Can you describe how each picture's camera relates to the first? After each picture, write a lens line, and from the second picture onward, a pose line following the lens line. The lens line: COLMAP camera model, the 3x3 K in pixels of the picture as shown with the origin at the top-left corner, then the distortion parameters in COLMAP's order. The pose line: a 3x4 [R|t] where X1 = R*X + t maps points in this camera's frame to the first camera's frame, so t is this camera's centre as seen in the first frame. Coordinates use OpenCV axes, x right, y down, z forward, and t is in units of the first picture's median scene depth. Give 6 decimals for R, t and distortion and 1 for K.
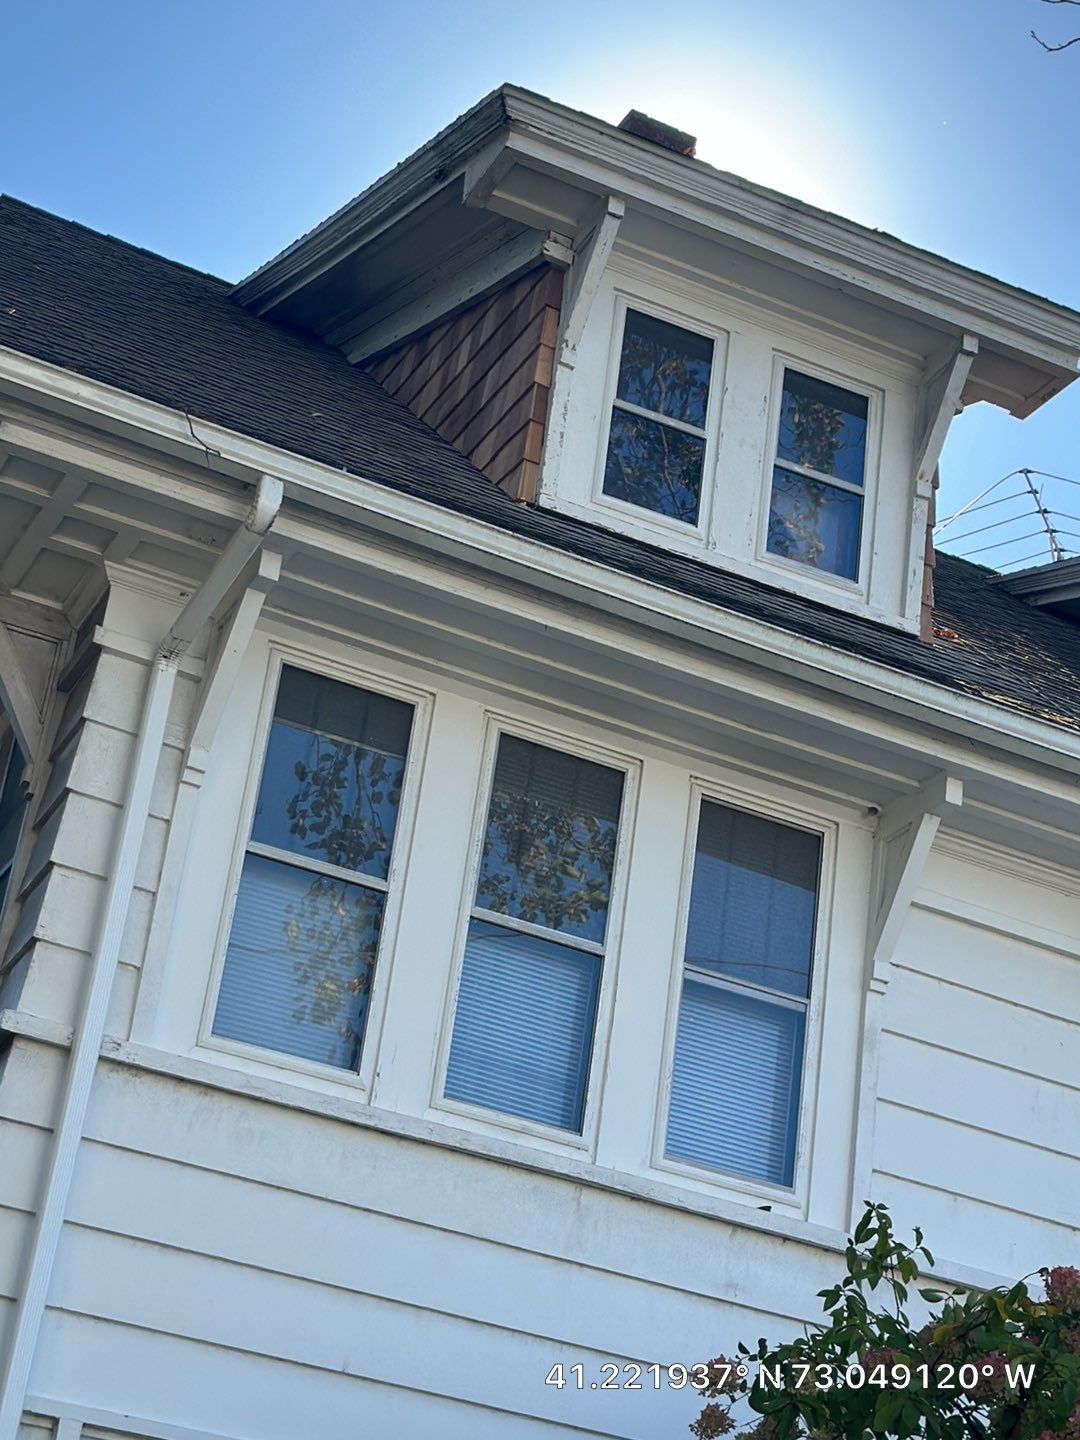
lens RADIAL K [[2680.6, 0, 540.0], [0, 2680.6, 720.0], [0, 0, 1]] dist [-0.060267, -0.124471]
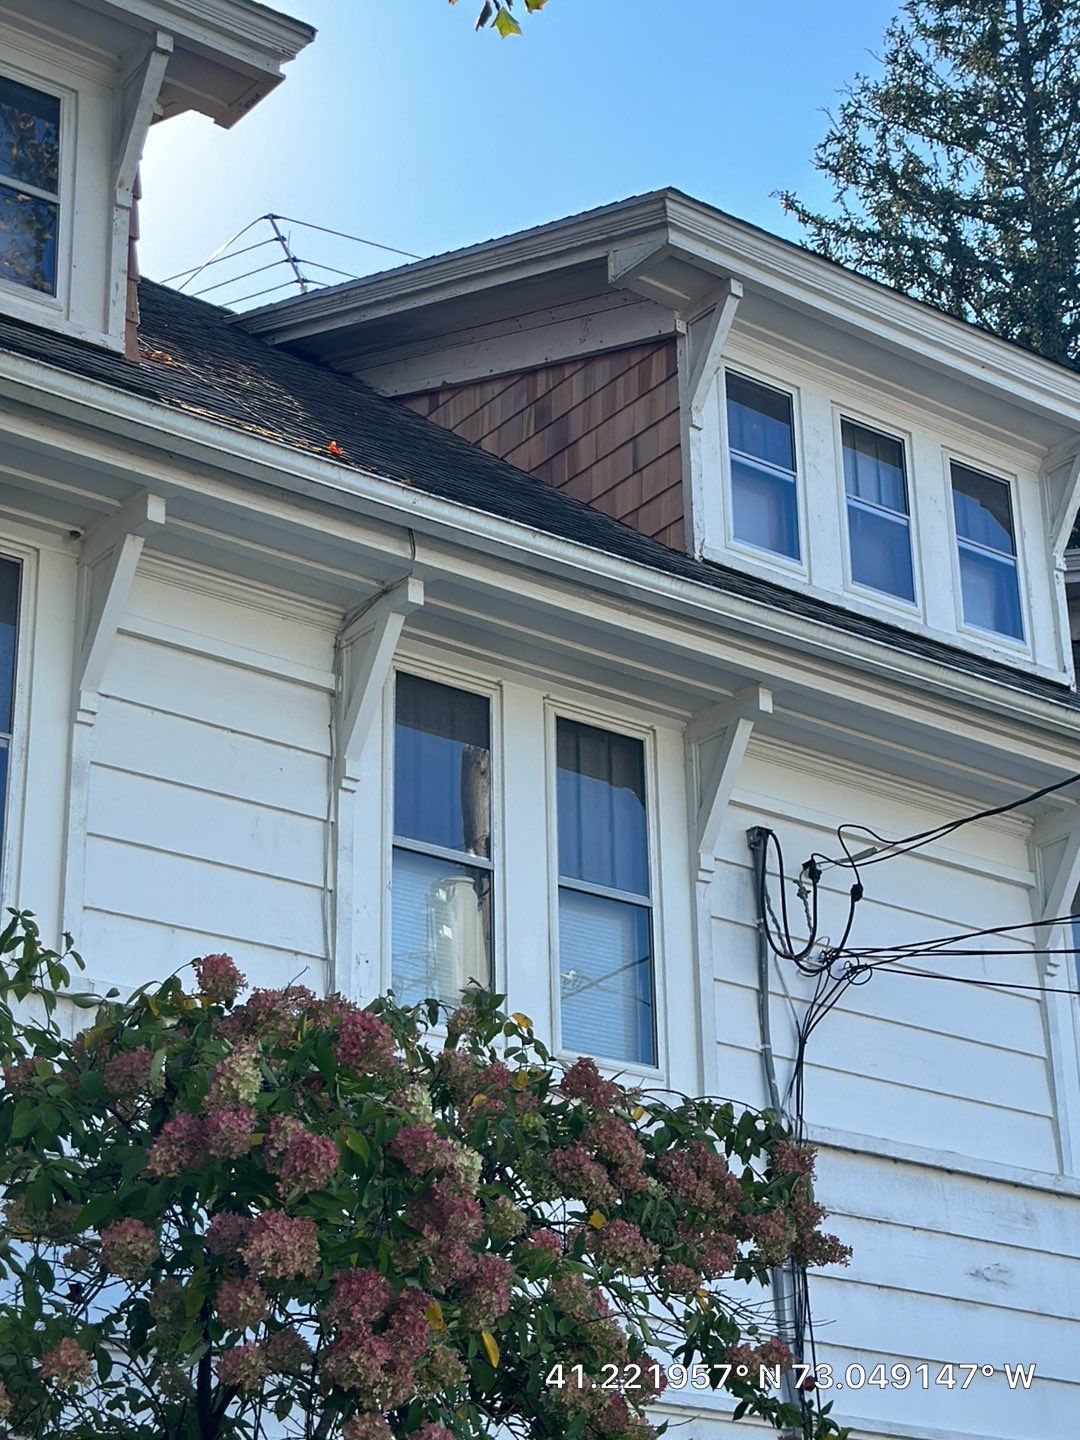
lens RADIAL K [[2746.4, 0, 540.0], [0, 2746.4, 720.0], [0, 0, 1]] dist [-0.088945, 0.038508]
pose [[0.958653, -0.037790, 0.282057, -0.354680], [0.008718, 0.994578, 0.103623, -0.116493], [-0.284443, -0.096880, 0.953785, -0.112827]]
